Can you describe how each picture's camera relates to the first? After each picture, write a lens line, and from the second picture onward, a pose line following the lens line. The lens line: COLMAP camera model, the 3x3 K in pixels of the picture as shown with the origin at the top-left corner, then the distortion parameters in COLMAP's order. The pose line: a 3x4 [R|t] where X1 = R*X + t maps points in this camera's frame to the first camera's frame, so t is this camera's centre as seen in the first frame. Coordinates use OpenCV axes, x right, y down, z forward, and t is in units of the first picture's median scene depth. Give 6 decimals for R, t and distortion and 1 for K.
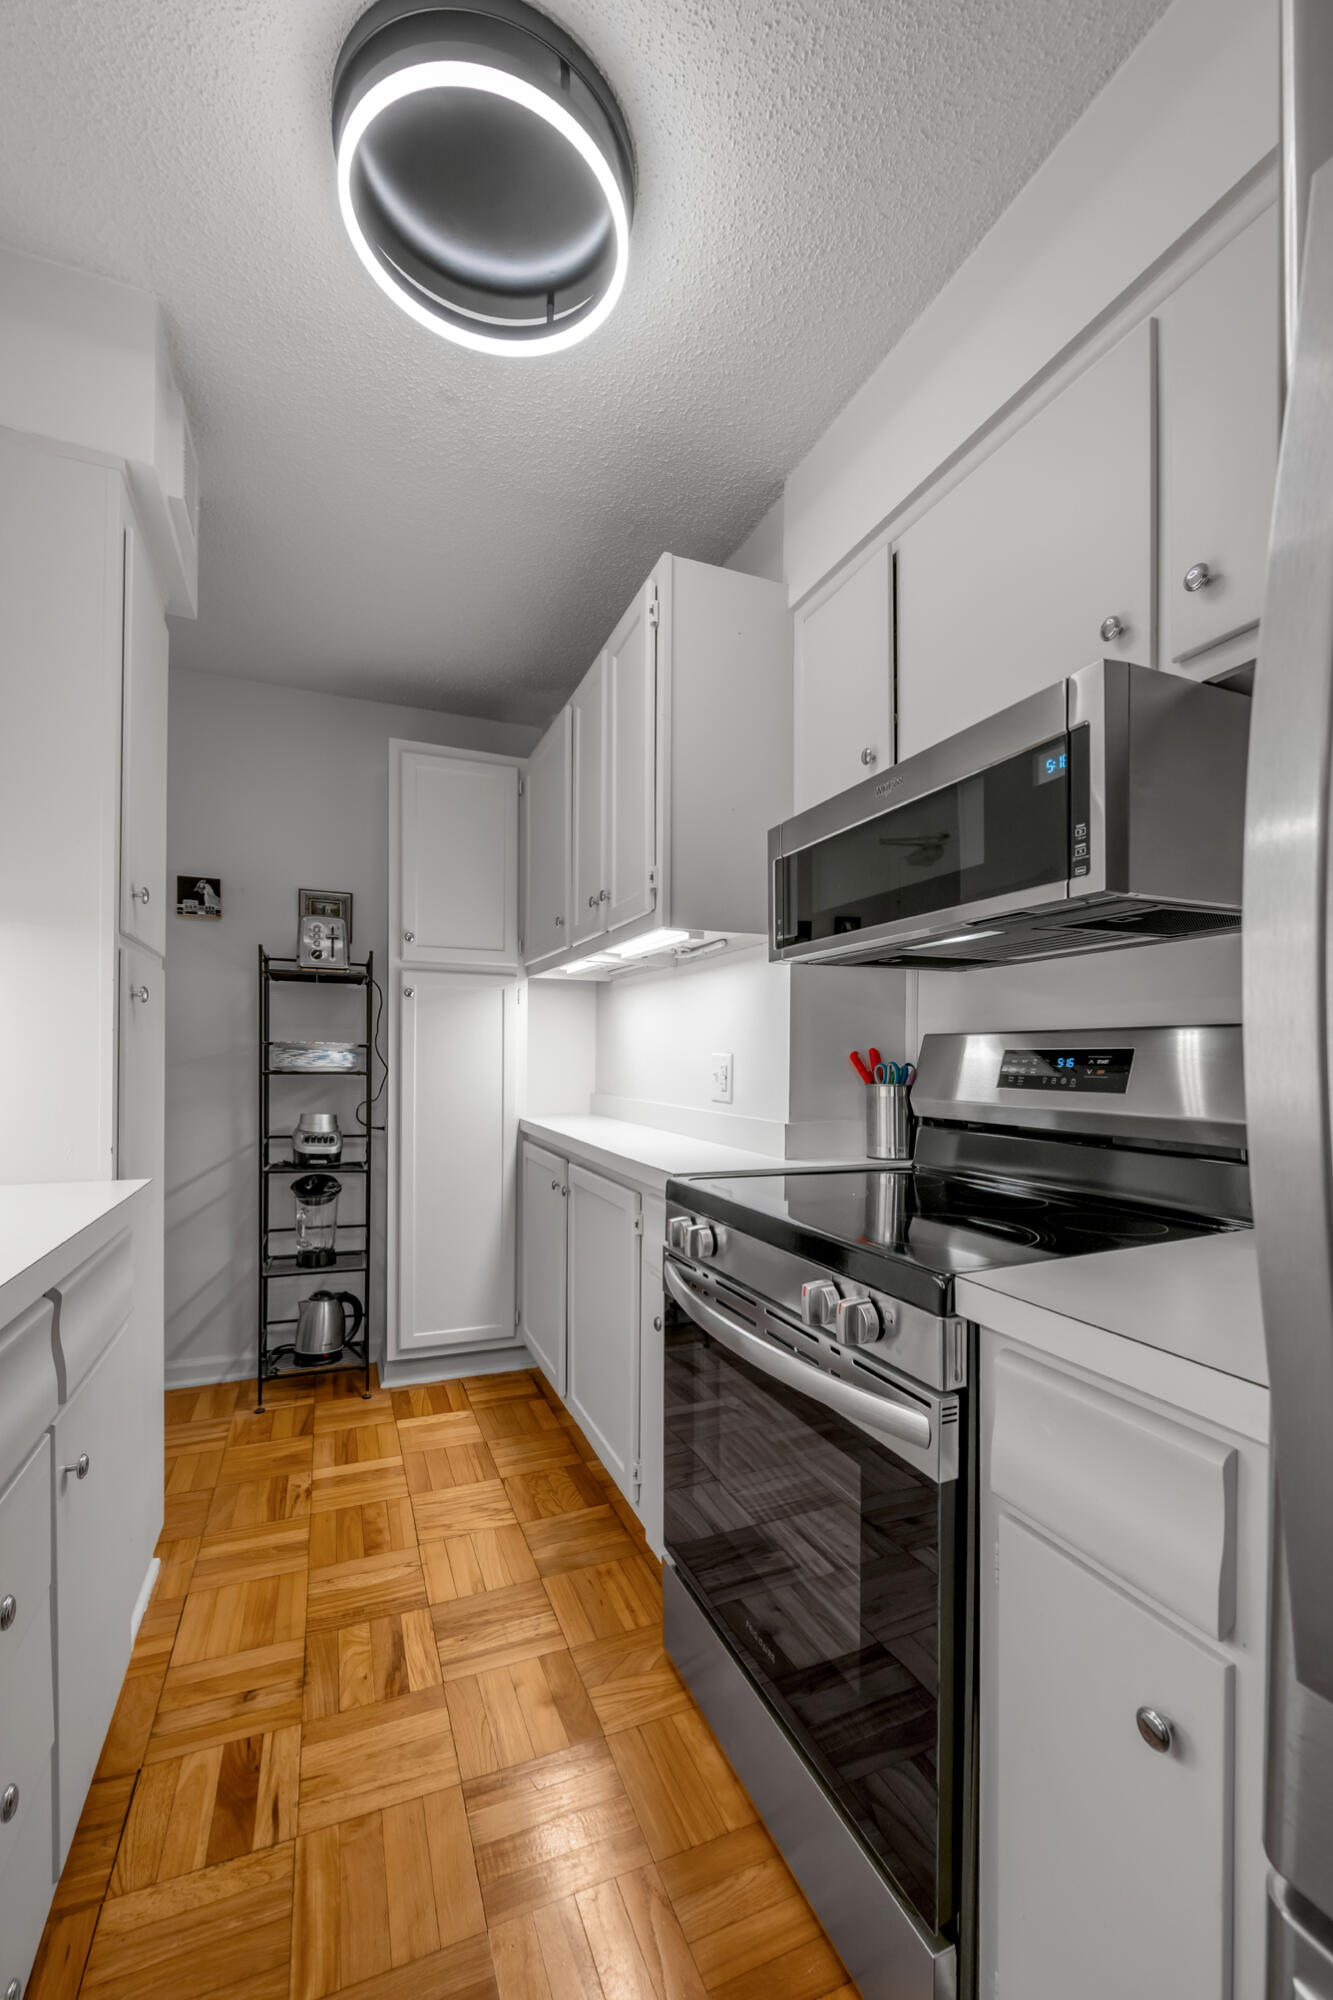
lens RADIAL K [[793.6, 0, 671.0], [0, 793.6, 1067.1], [0, 0, 1]] dist [0.010629, 0.000009]
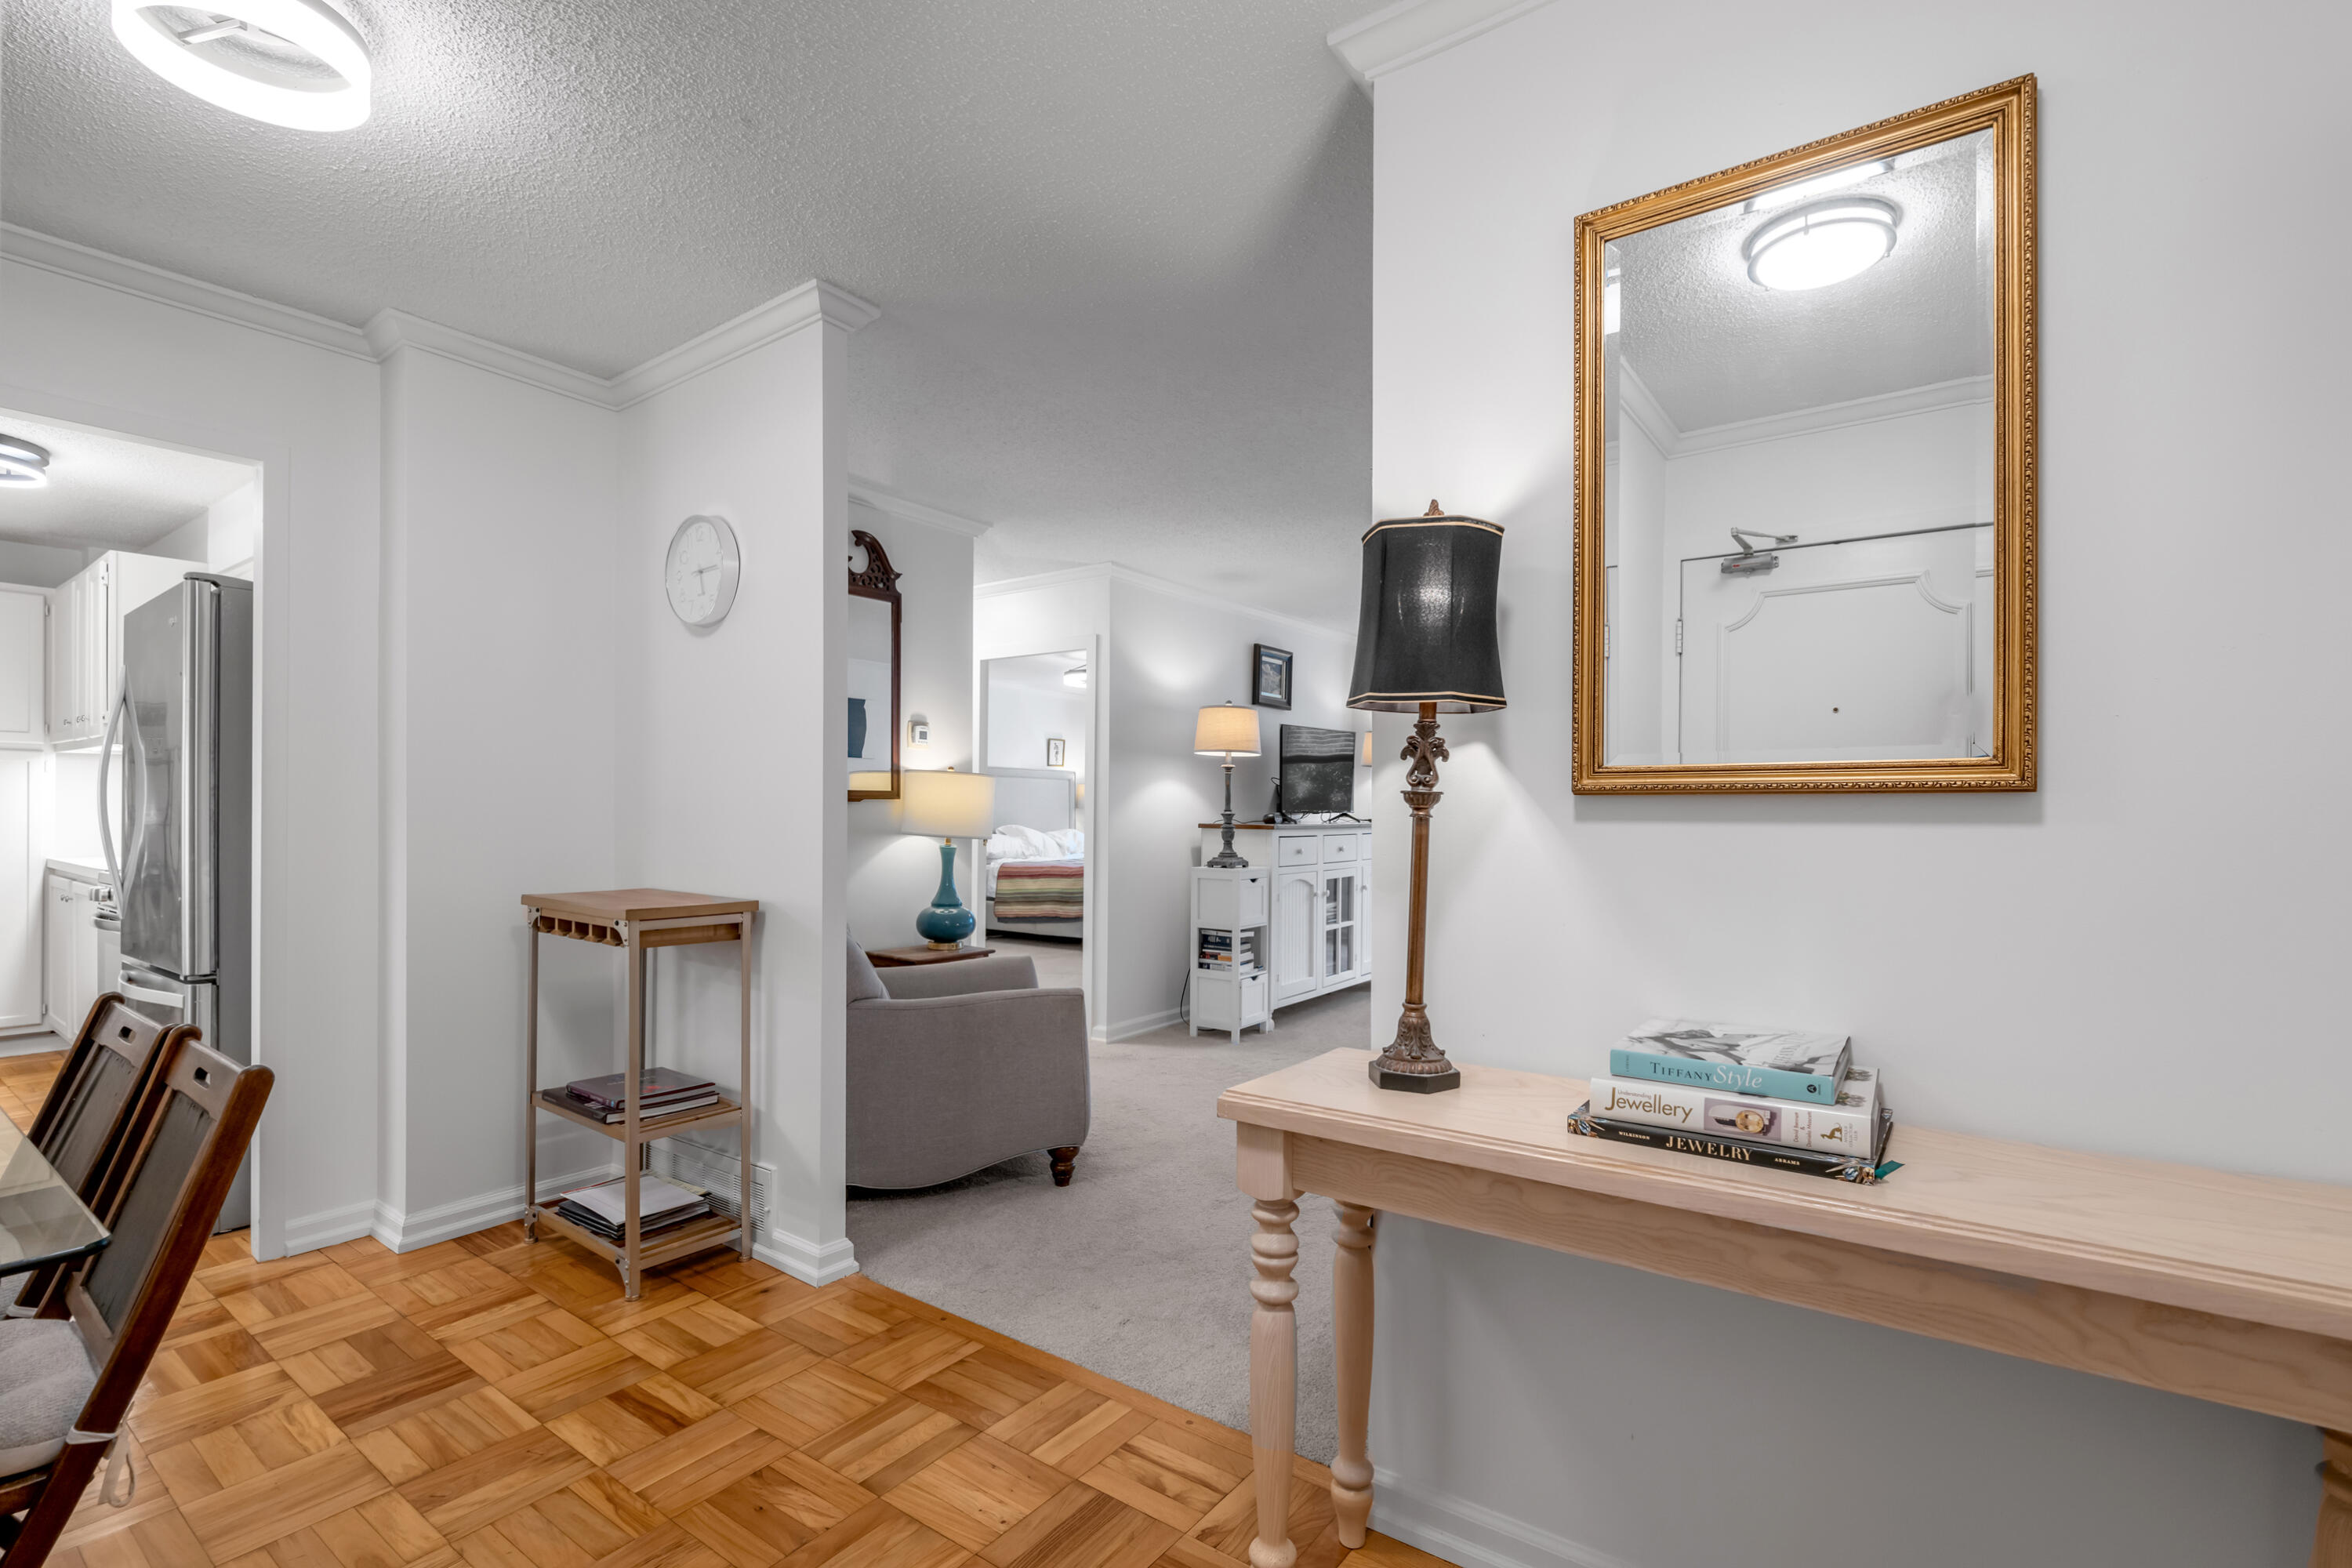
lens RADIAL K [[1061.6, 0, 1178.7], [0, 1061.6, 819.4], [0, 0, 1]] dist [-0.000561, -0.000092]
pose [[0.863939, -0.004478, 0.503577, 1.021251], [0.003194, 0.999989, 0.003412, -0.000384], [-0.503587, -0.001340, 0.863944, -2.756124]]
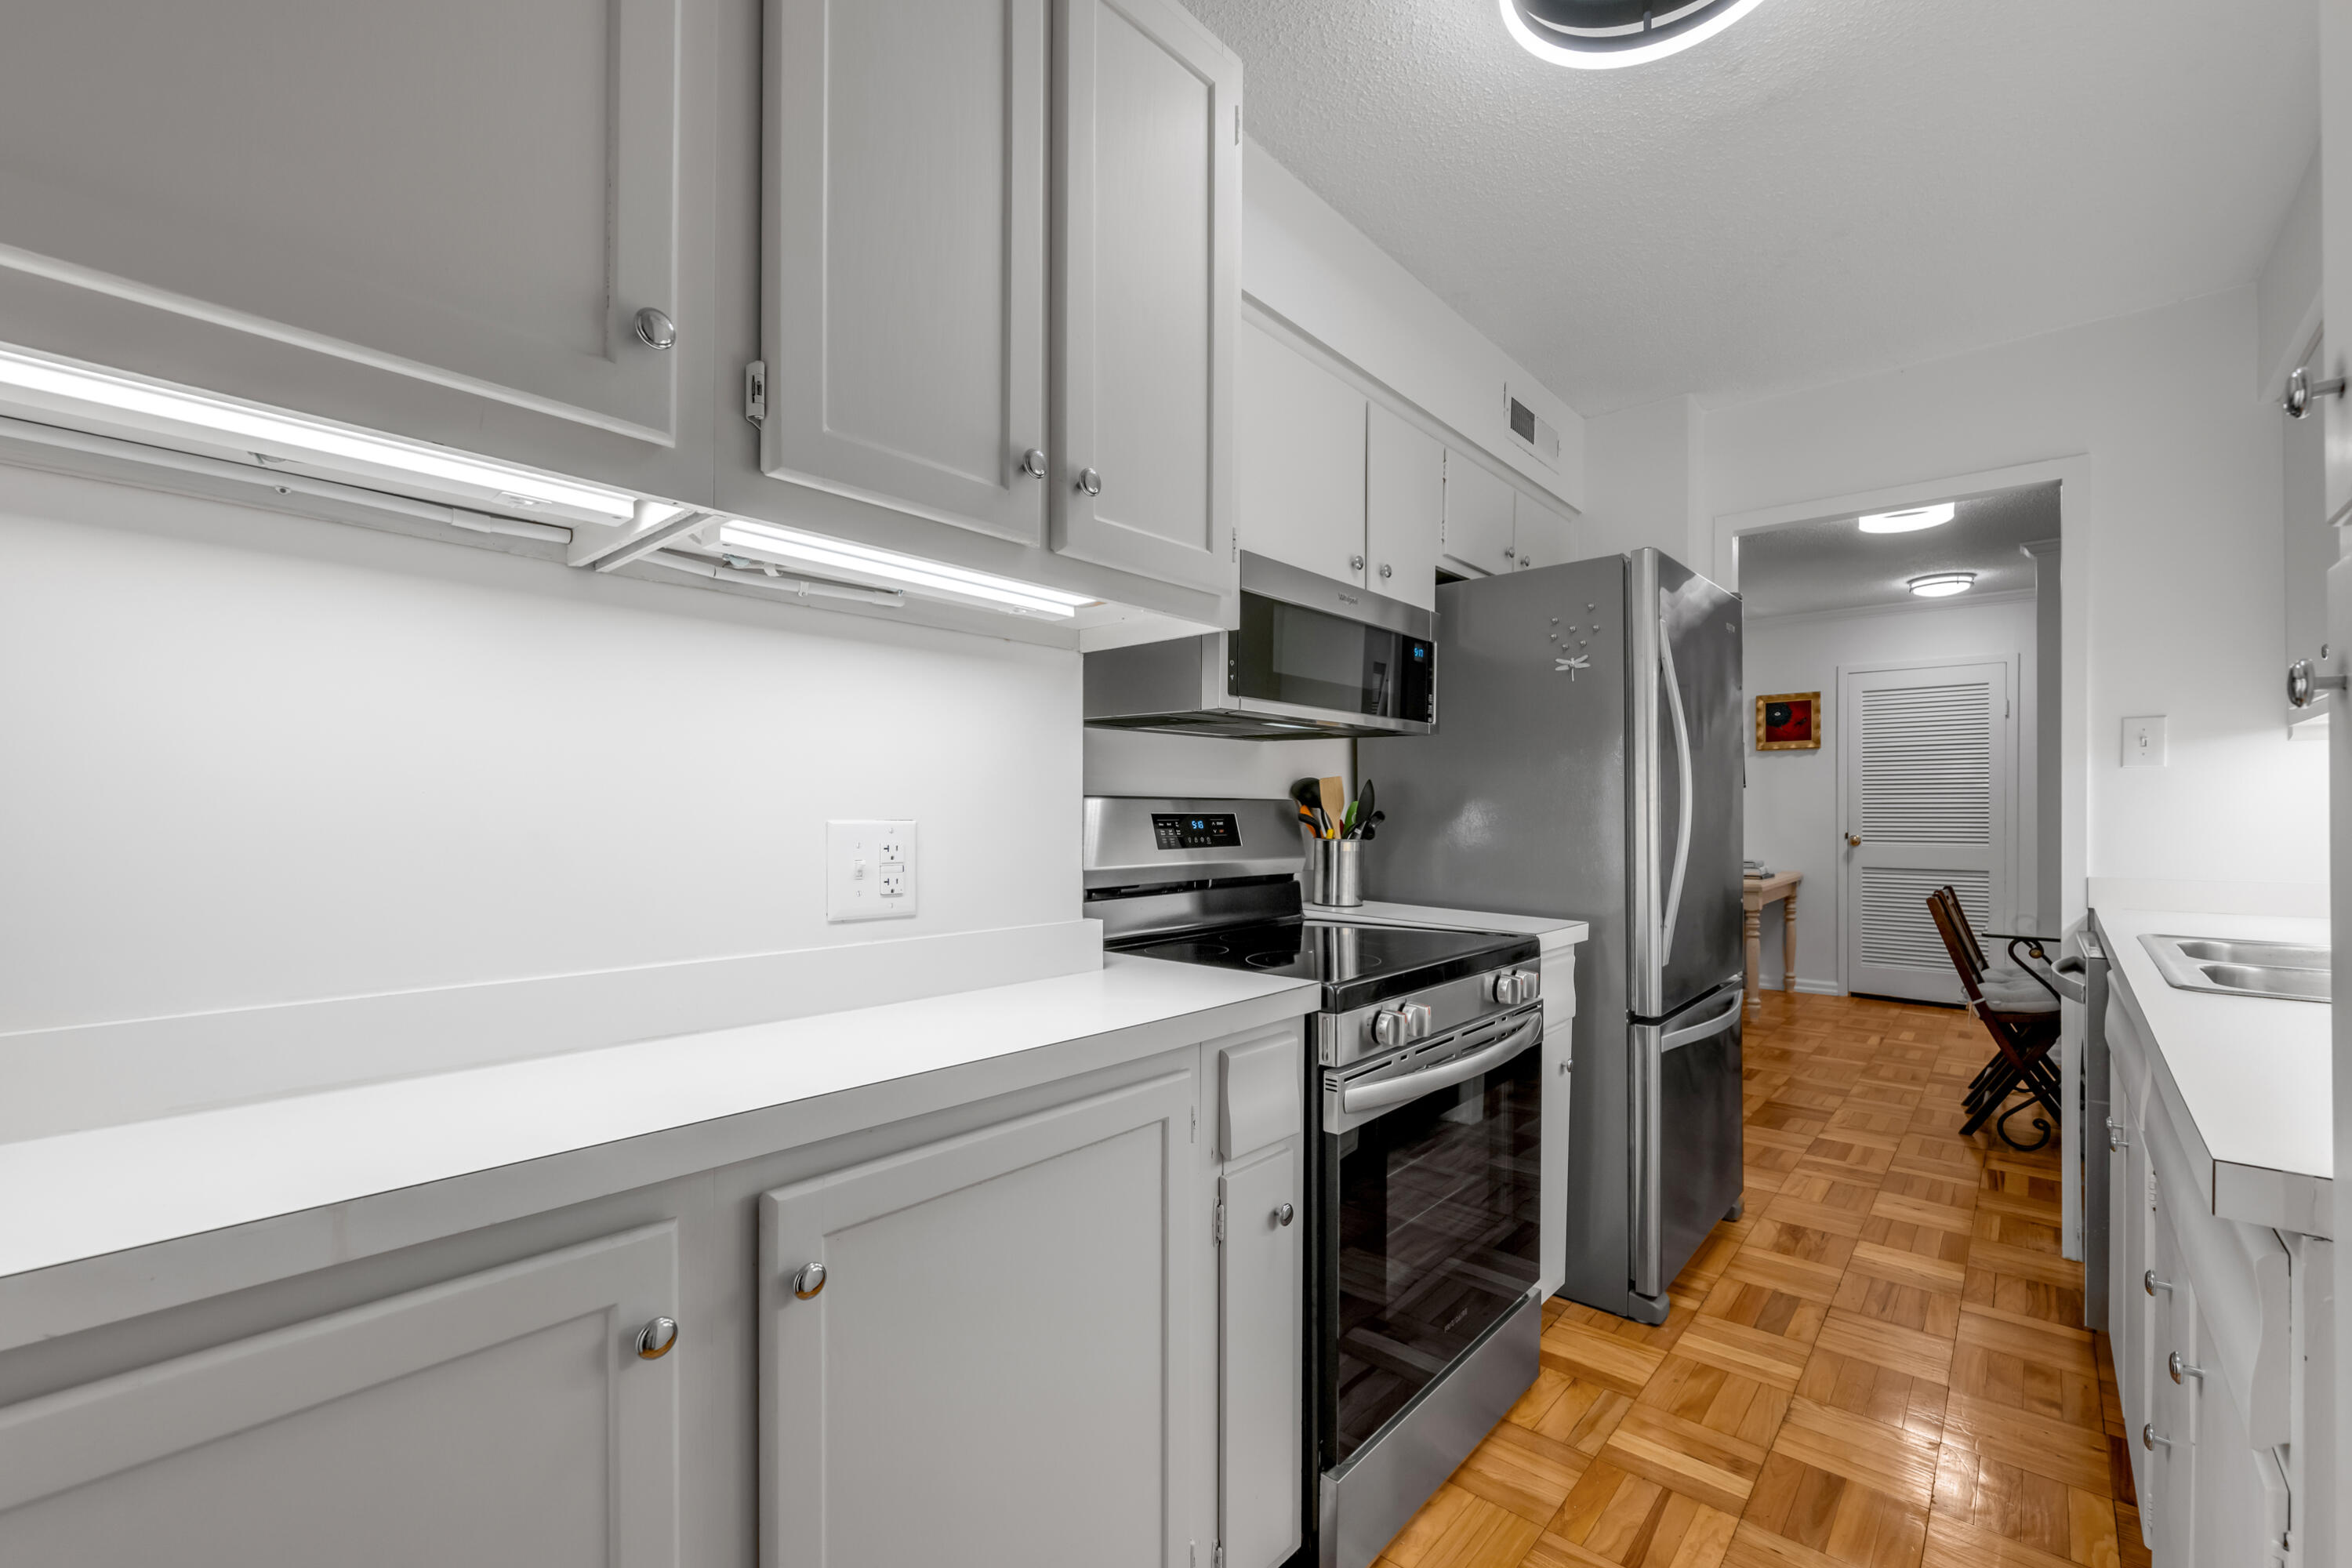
lens RADIAL K [[984.6, 0, 1181.0], [0, 984.6, 814.2], [0, 0, 1]] dist [-0.001252, -0.000082]
pose [[-0.425271, -0.007999, 0.905031, -0.860543], [-0.000387, 0.999962, 0.008657, -0.034268], [-0.905066, 0.003331, -0.425258, 1.666620]]
